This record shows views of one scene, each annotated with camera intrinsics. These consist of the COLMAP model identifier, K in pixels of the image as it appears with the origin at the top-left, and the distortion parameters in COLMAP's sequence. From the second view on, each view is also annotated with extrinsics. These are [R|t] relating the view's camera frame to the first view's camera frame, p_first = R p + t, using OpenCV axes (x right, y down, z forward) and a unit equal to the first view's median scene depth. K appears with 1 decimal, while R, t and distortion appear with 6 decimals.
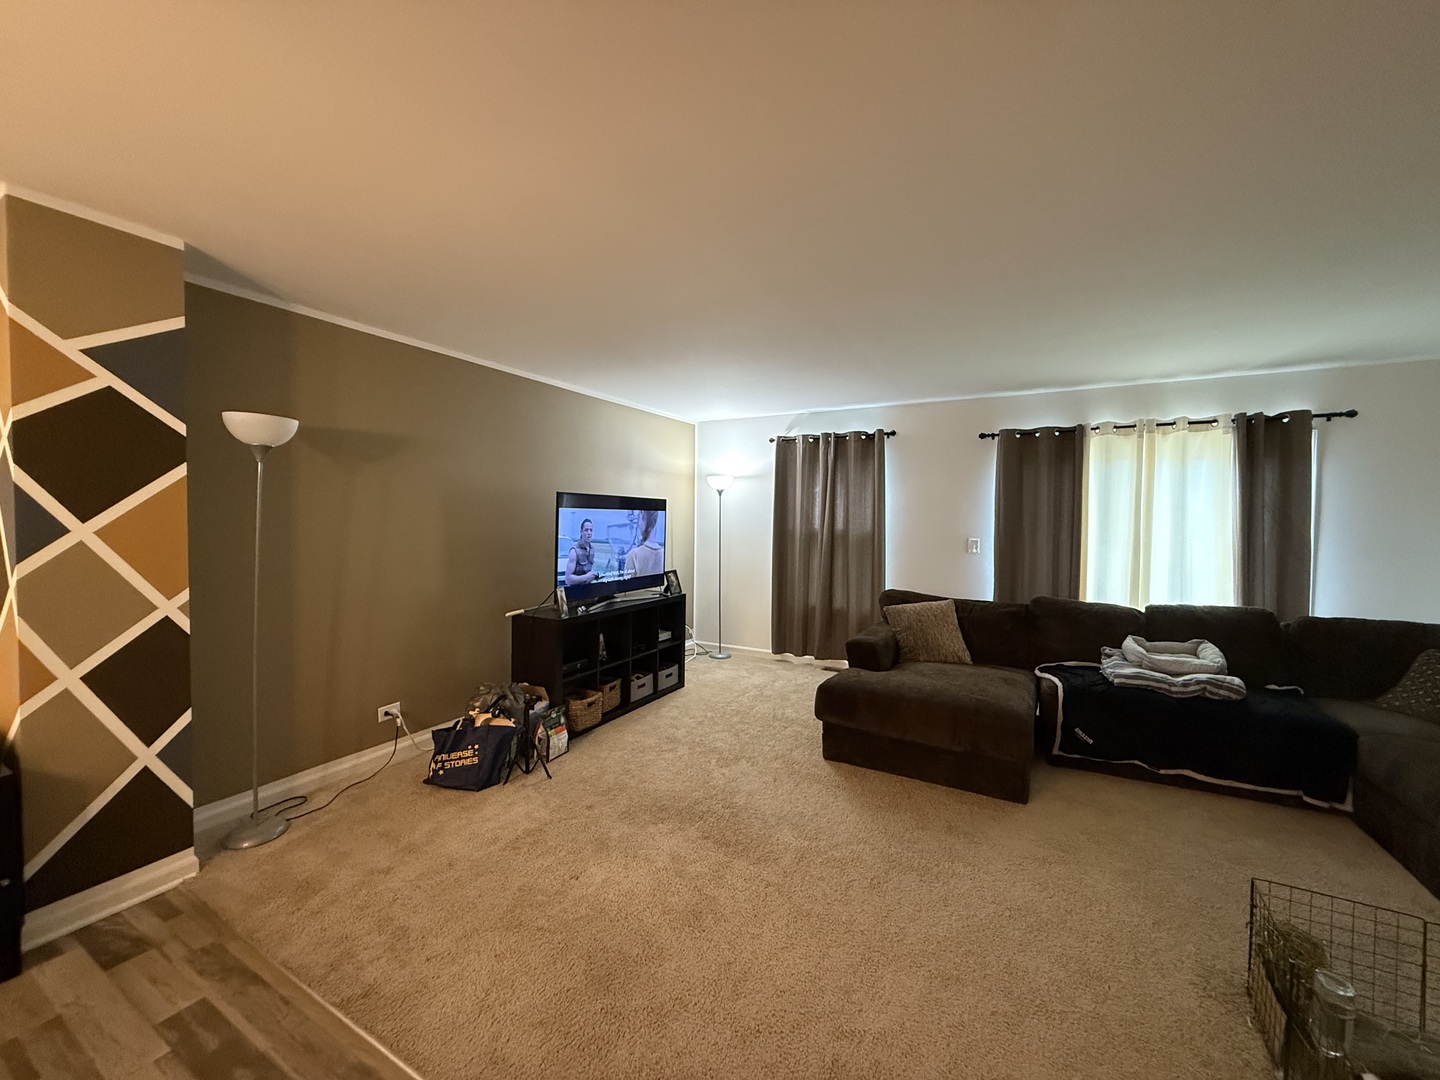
lens RADIAL K [[574.5, 0, 714.7], [0, 574.5, 539.2], [0, 0, 1]] dist [0.001683, 0.000216]
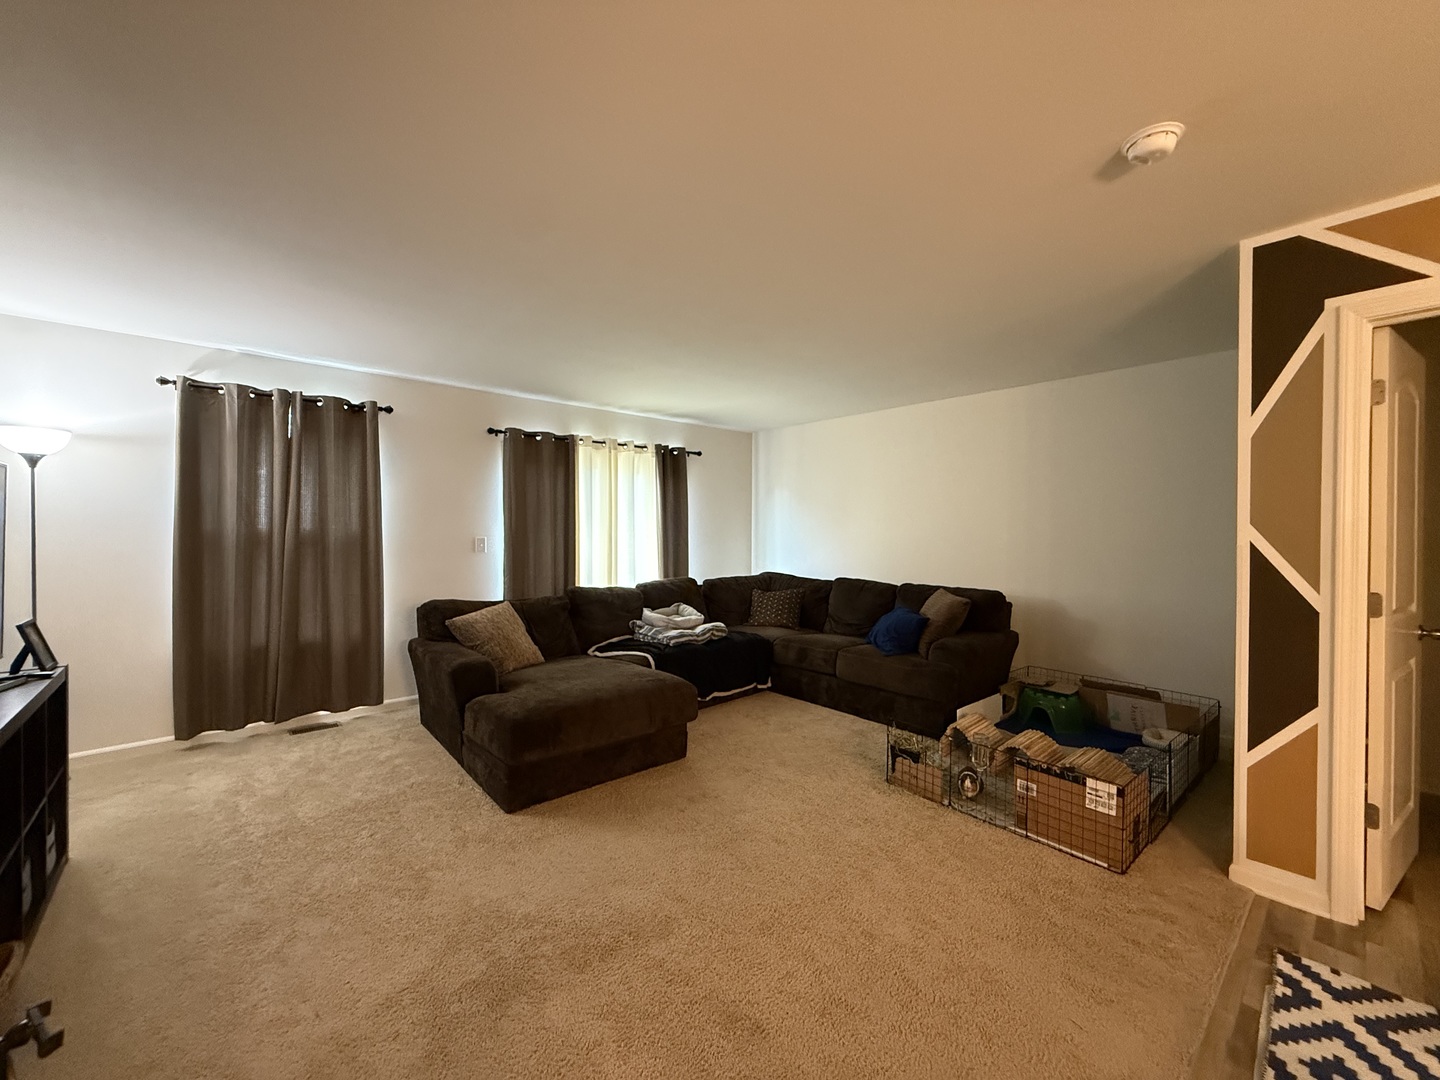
lens RADIAL K [[574.5, 0, 714.7], [0, 574.5, 539.2], [0, 0, 1]] dist [0.001683, 0.000216]
pose [[0.336652, -0.025332, 0.941288, -0.375559], [0.034907, 0.999287, 0.014409, 0.002003], [-0.940982, 0.028007, 0.337296, 0.379553]]
